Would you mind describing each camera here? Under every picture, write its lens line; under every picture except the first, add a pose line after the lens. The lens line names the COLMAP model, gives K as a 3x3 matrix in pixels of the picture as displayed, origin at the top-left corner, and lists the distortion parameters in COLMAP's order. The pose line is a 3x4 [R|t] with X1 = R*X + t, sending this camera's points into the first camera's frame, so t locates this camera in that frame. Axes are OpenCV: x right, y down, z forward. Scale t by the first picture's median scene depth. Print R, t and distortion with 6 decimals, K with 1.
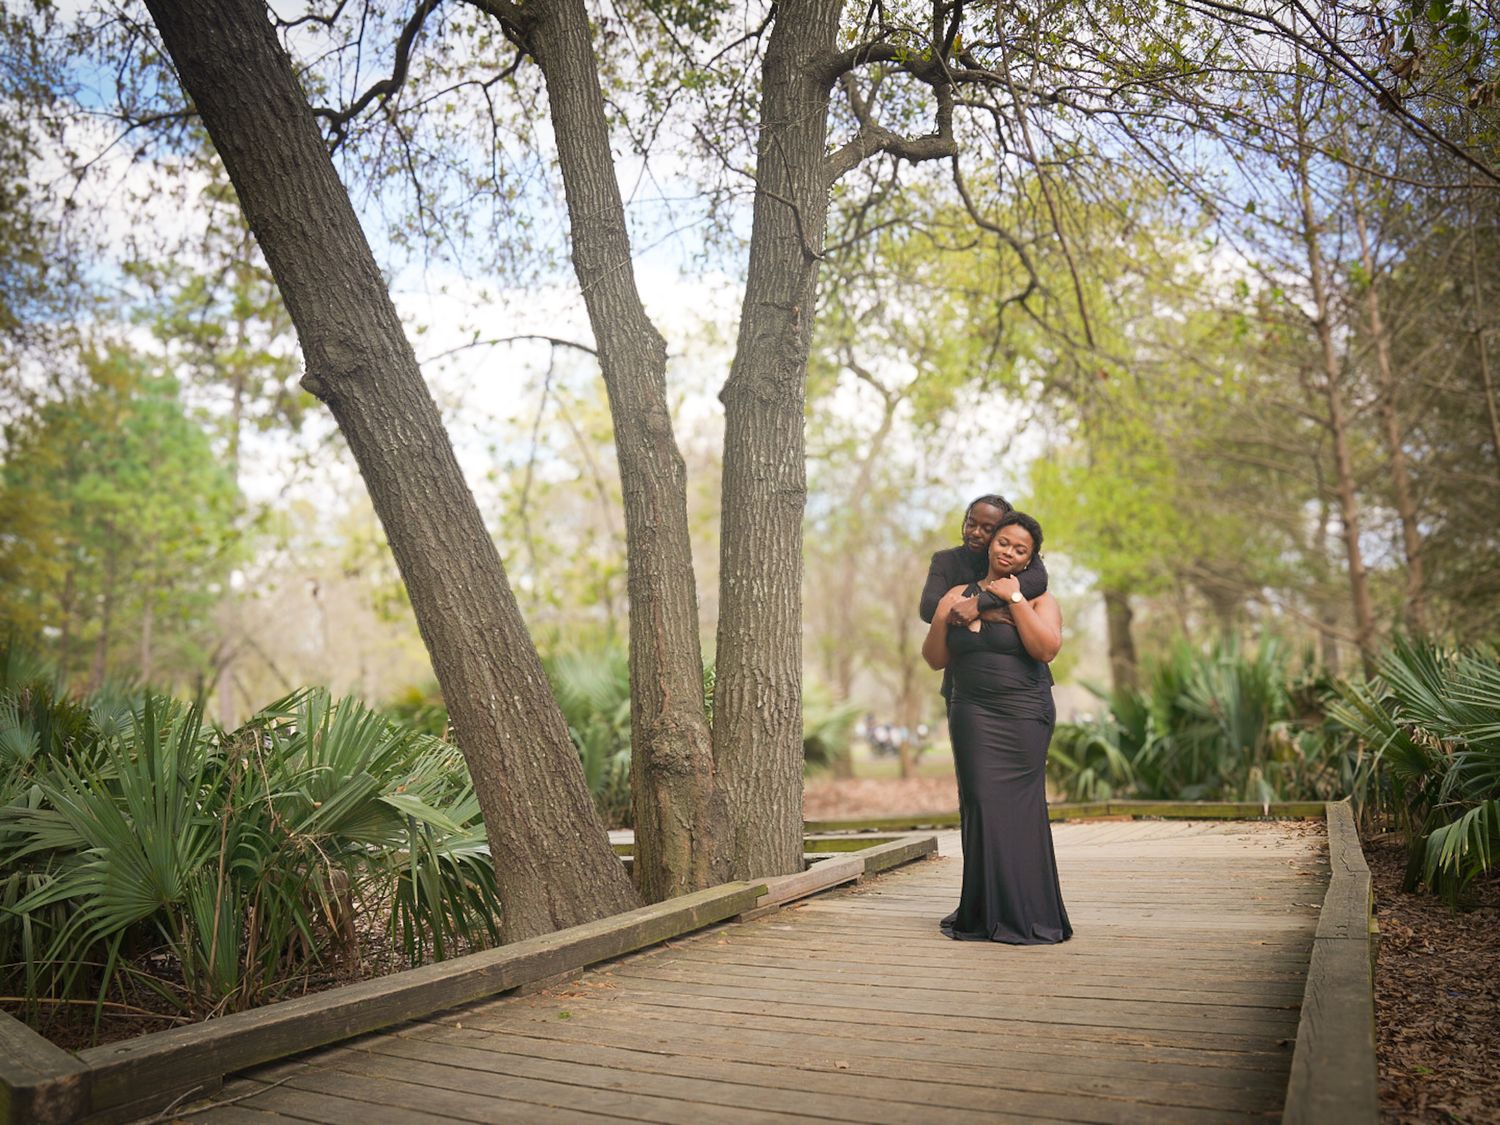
lens RADIAL K [[1162.8, 0, 750.0], [0, 1162.8, 562.5], [0, 0, 1]] dist [-0.137390, 0.102324]
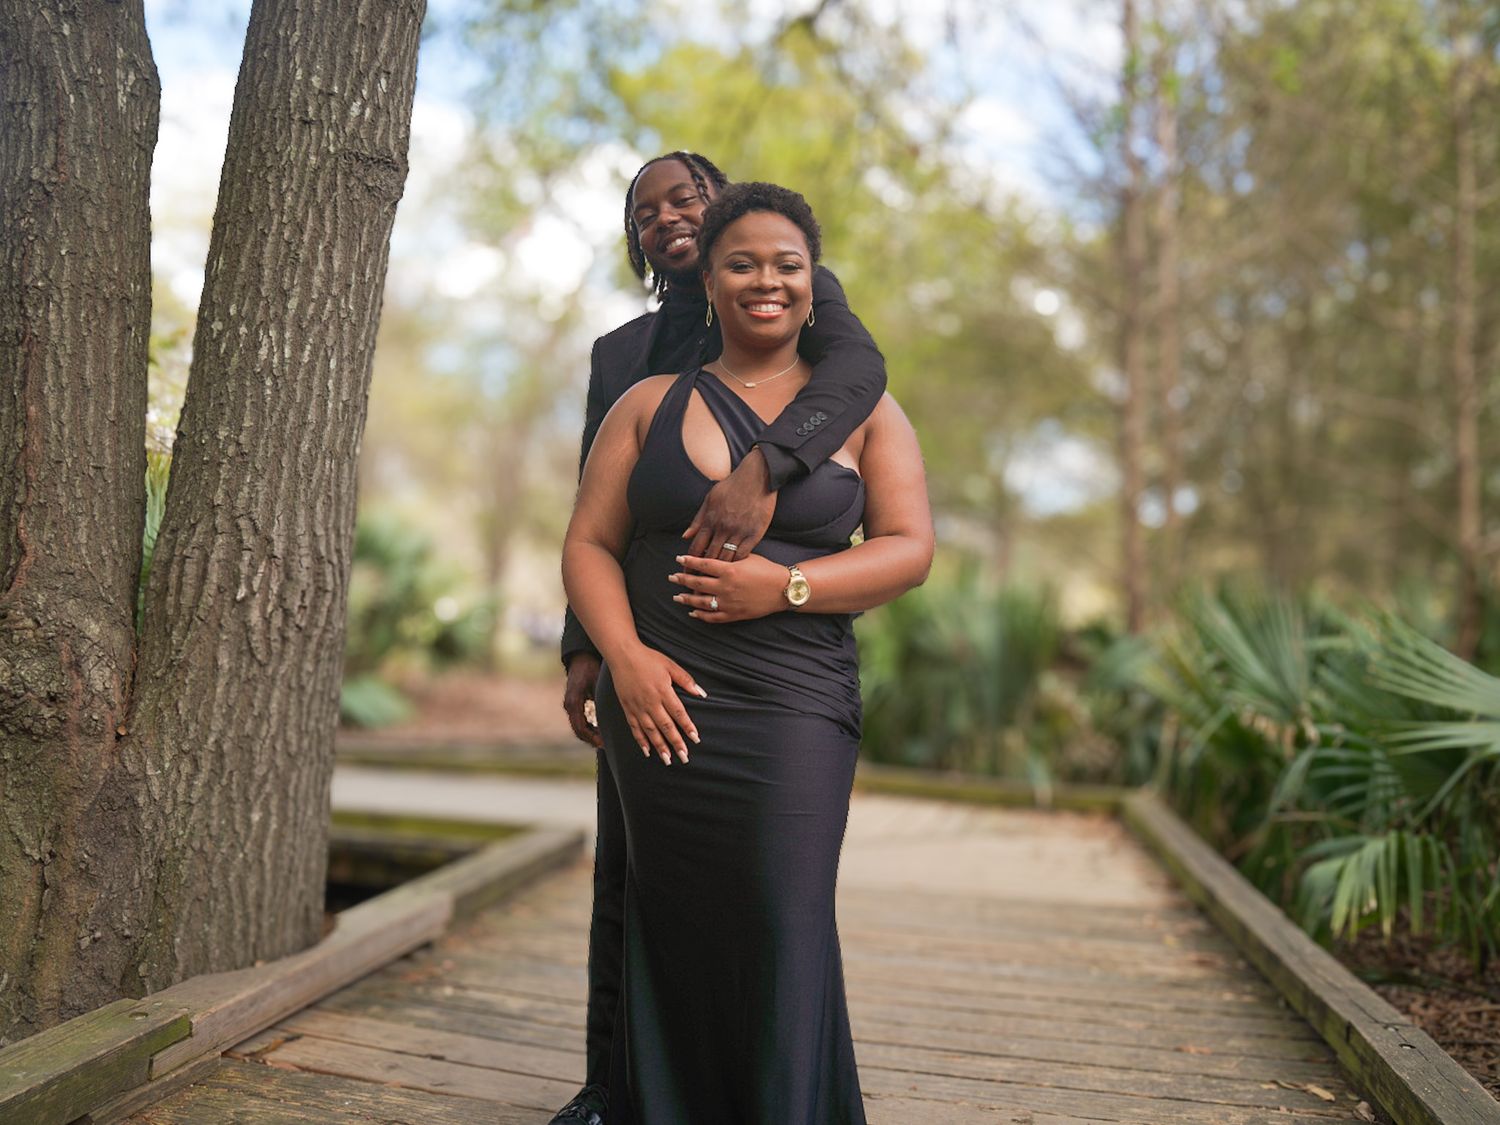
lens RADIAL K [[1087.8, 0, 750.0], [0, 1087.8, 562.5], [0, 0, 1]] dist [-0.044152, -0.000007]
pose [[0.951474, 0.099284, 0.291274, 0.073891], [-0.125316, 0.989495, 0.072078, 0.053440], [-0.281058, -0.105082, 0.953920, 0.532623]]
